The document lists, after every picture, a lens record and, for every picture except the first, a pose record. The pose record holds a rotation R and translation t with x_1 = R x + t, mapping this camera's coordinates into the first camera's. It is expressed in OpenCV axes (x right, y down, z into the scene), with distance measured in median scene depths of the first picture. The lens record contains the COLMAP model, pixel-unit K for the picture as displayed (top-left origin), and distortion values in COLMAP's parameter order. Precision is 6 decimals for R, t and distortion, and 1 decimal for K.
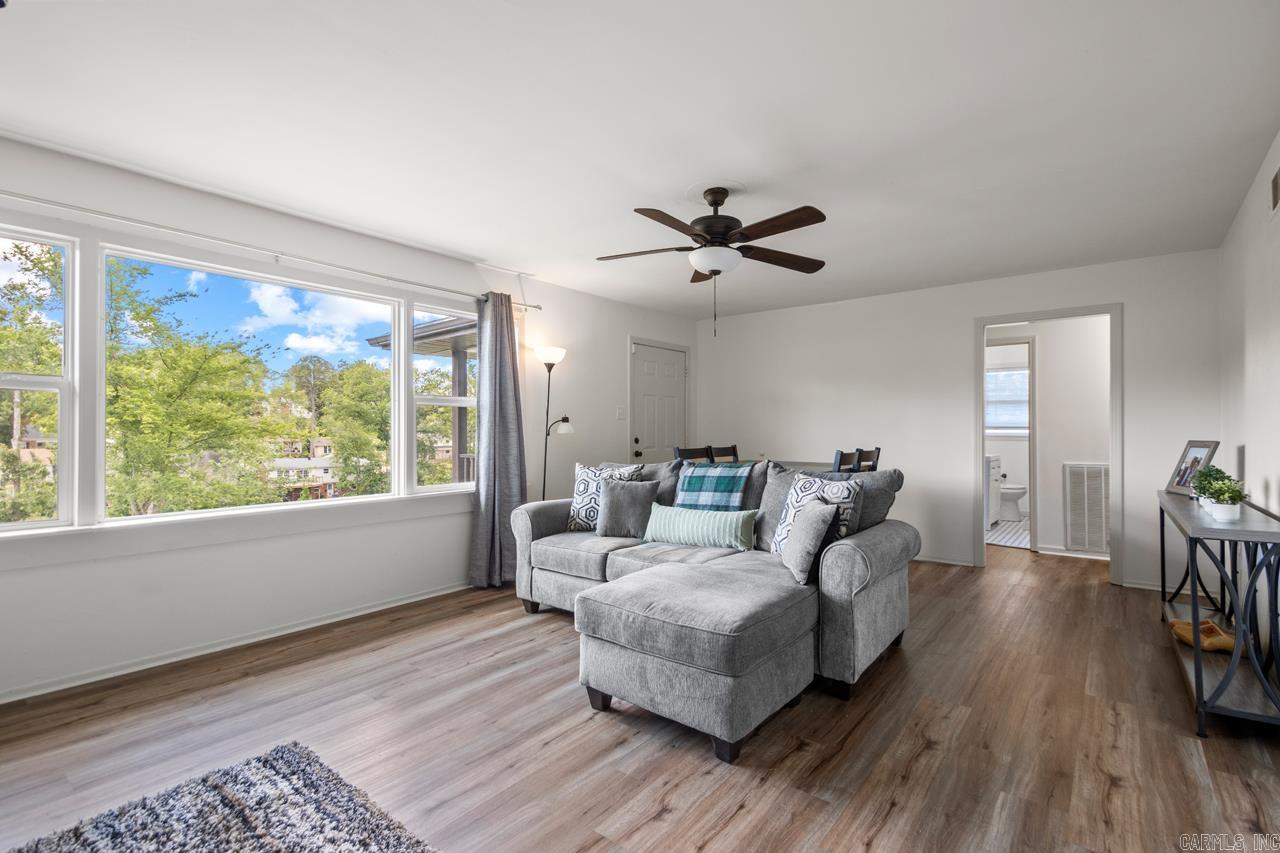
lens RADIAL K [[586.6, 0, 639.6], [0, 586.6, 424.7], [0, 0, 1]] dist [-0.001290, -0.006551]
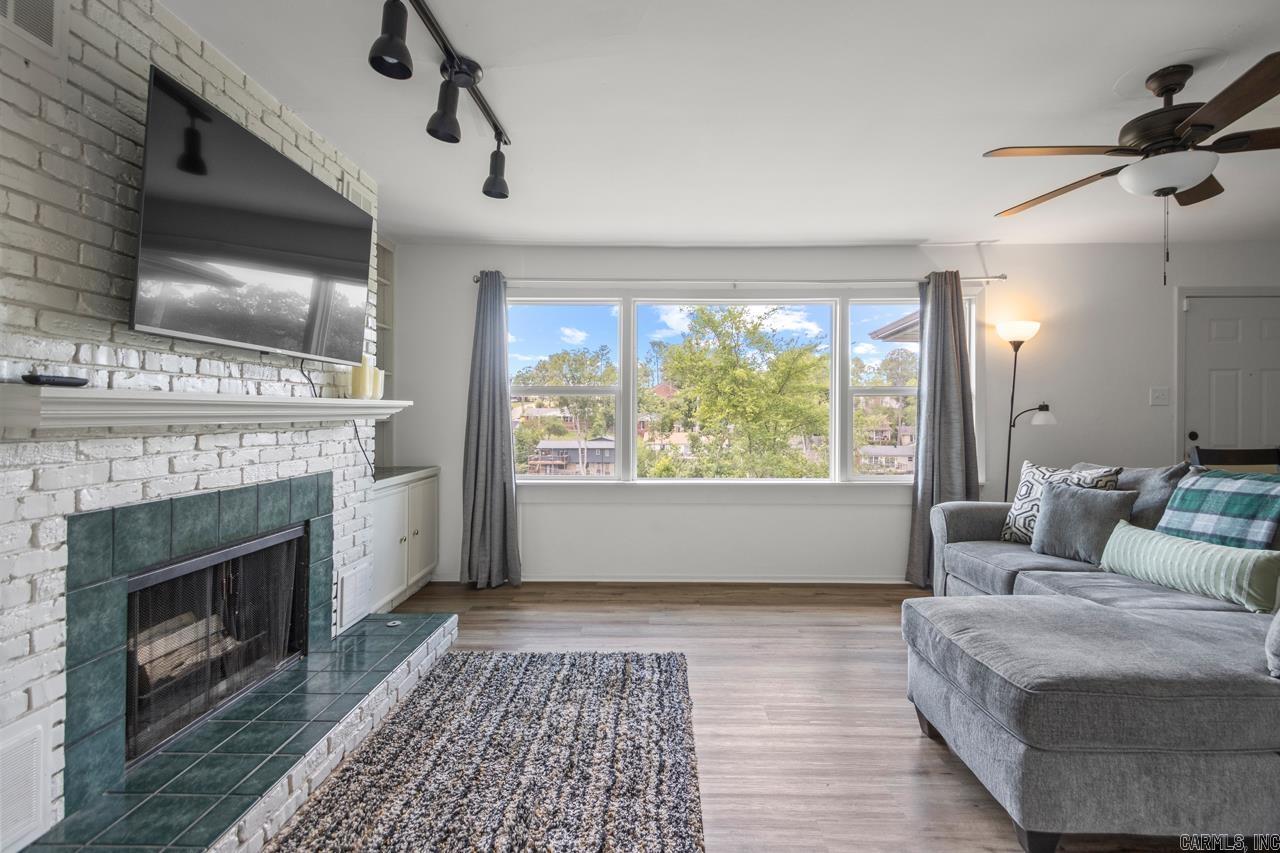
lens RADIAL K [[586.6, 0, 630.7], [0, 586.6, 418.1], [0, 0, 1]] dist [-0.001290, -0.006551]
pose [[0.580726, -0.000049, -0.814099, 0.267245], [0.005754, 0.999975, 0.004044, -0.001311], [0.814079, -0.007032, 0.580712, 0.079061]]
